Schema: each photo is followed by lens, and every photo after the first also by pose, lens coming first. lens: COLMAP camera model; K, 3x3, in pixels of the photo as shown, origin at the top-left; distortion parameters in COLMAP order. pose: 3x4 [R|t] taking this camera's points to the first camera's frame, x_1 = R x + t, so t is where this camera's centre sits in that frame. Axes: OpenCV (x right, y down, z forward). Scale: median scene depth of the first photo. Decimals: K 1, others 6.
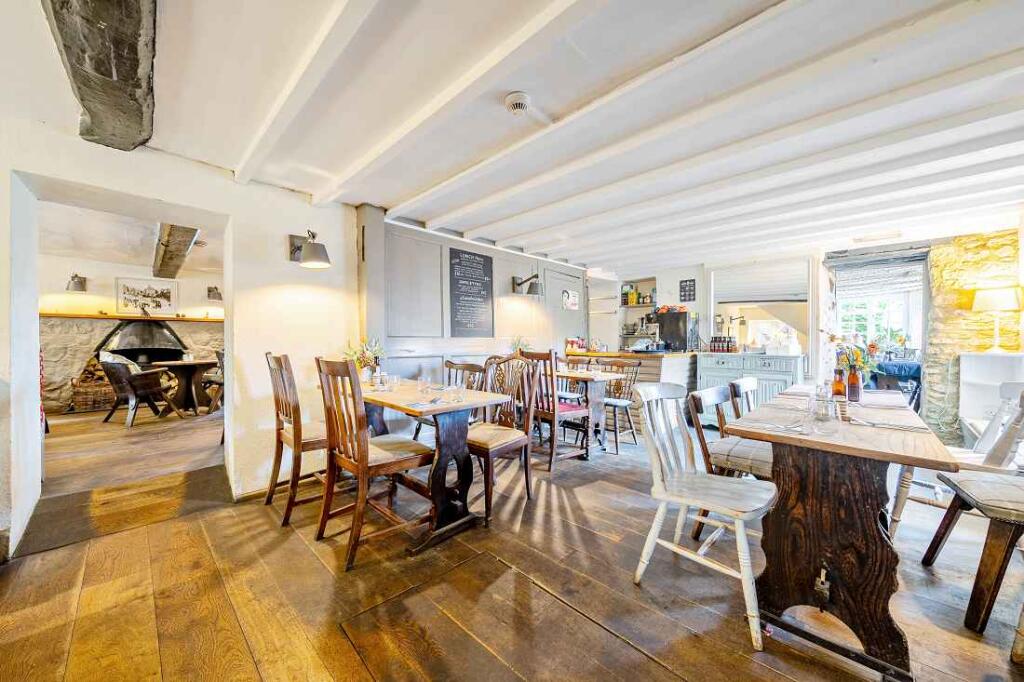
lens RADIAL K [[362.0, 0, 516.1], [0, 362.0, 341.4], [0, 0, 1]] dist [-0.000953, 0.000169]
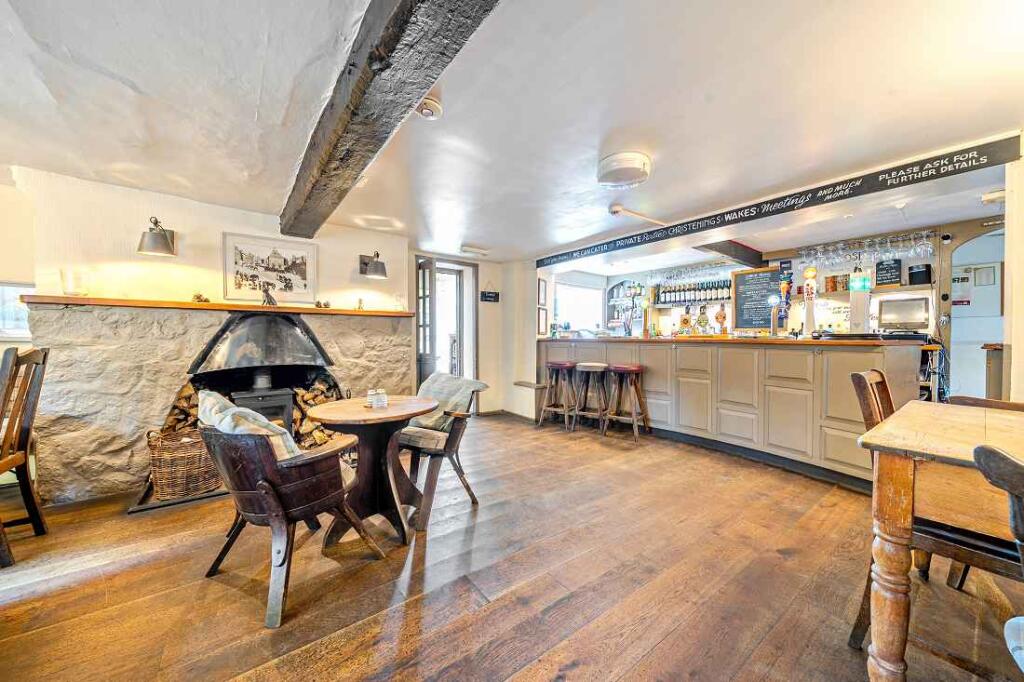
lens RADIAL K [[362.0, 0, 506.1], [0, 362.0, 341.7], [0, 0, 1]] dist [-0.000953, 0.000169]
pose [[0.988866, 0.000980, -0.148804, -0.609488], [-0.000049, 0.999980, 0.006261, -0.019264], [0.148808, -0.006184, 0.988847, 0.529656]]
